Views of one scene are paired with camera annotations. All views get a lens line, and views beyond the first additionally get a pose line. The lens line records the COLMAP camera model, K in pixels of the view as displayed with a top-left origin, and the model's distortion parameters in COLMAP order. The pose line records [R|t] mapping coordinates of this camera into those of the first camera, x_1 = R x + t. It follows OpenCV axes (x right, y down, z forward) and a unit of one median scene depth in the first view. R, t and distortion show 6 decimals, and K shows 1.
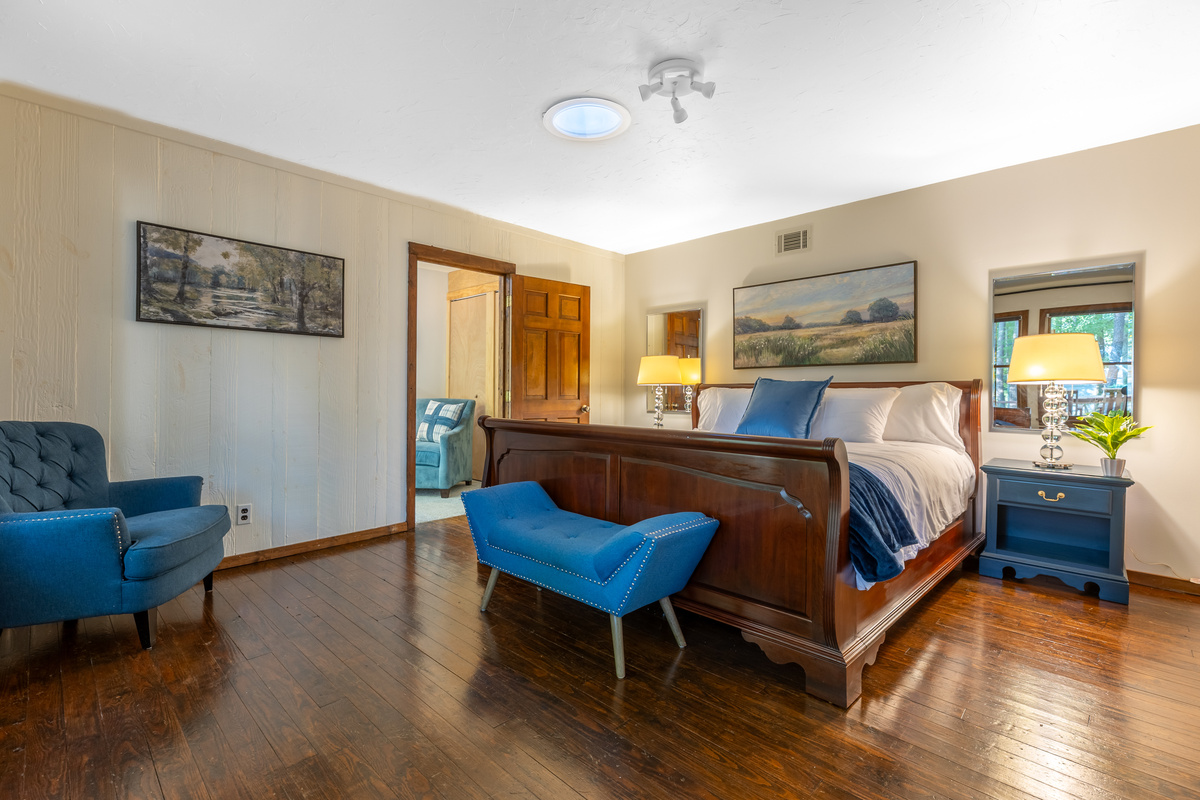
lens RADIAL K [[542.5, 0, 598.3], [0, 542.5, 402.6], [0, 0, 1]] dist [0.004799, -0.000127]
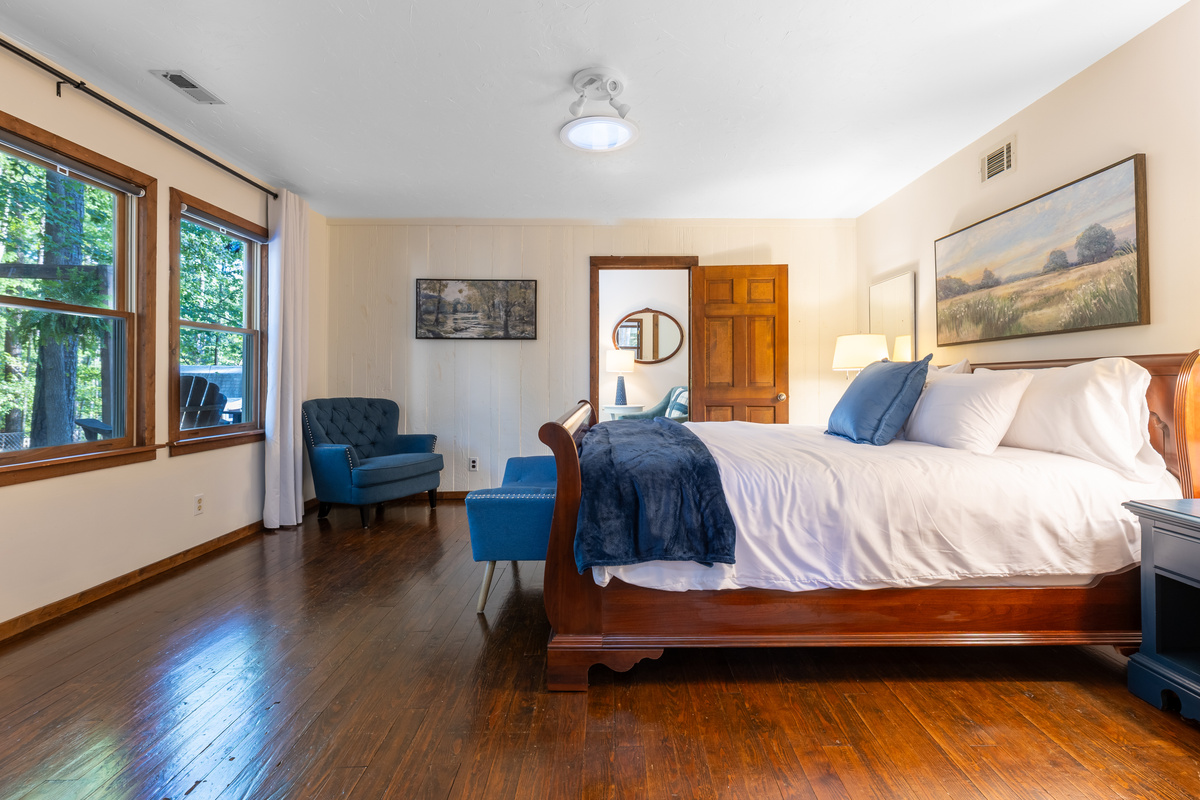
lens RADIAL K [[542.5, 0, 575.7], [0, 542.5, 379.0], [0, 0, 1]] dist [0.004799, -0.000127]
pose [[0.710787, -0.009335, -0.703345, 0.539665], [-0.006555, 0.999781, -0.019894, 0.002013], [0.703377, 0.018751, 0.710570, 0.136524]]
